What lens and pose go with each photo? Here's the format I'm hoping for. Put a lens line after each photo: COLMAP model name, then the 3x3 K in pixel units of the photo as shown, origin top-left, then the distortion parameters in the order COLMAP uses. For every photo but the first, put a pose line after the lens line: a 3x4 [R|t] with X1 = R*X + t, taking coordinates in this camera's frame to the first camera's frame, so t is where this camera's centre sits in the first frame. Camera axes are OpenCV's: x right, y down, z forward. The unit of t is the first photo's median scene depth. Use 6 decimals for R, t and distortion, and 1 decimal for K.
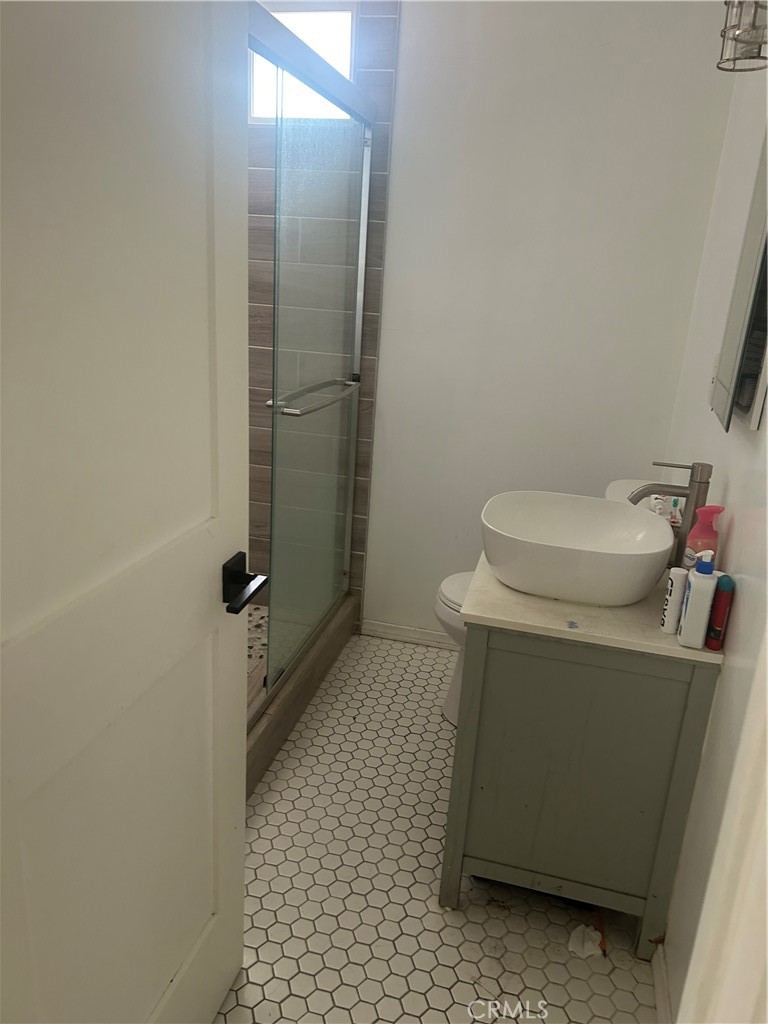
lens RADIAL K [[771.4, 0, 381.5], [0, 771.4, 516.1], [0, 0, 1]] dist [0.025707, -0.012029]
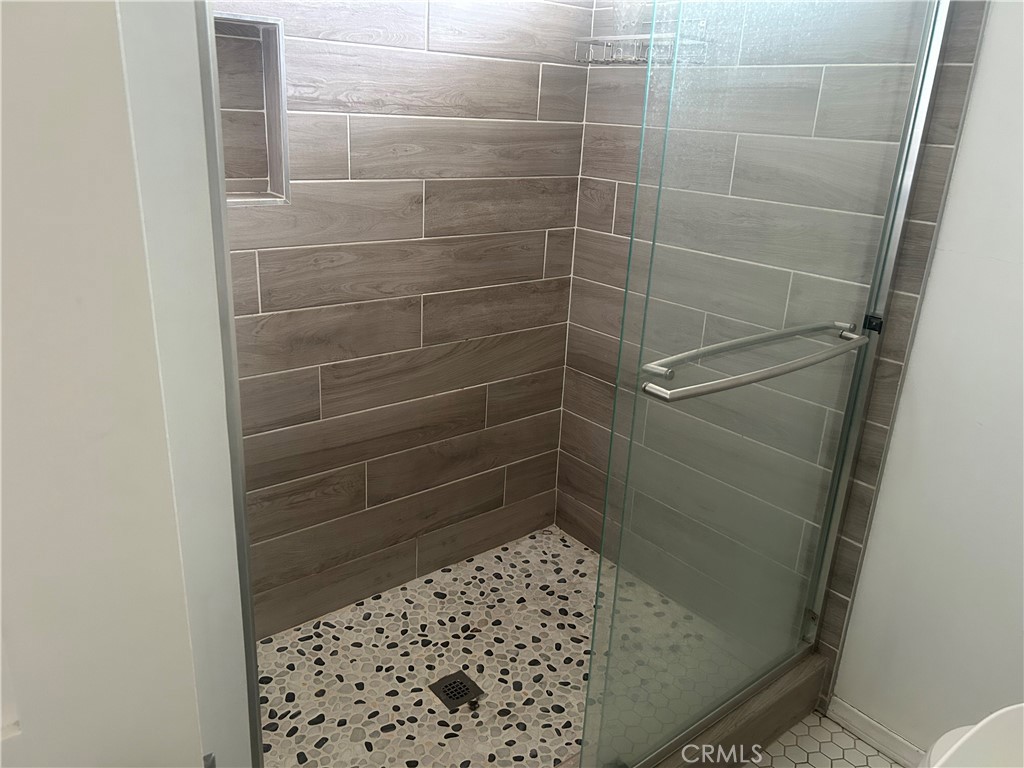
lens RADIAL K [[771.4, 0, 510.4], [0, 771.4, 373.0], [0, 0, 1]] dist [0.025707, -0.012029]
pose [[0.809217, 0.169690, -0.562470, 0.080944], [-0.186208, 0.982100, 0.028393, -0.101755], [0.557220, 0.081761, 0.826330, 0.327954]]
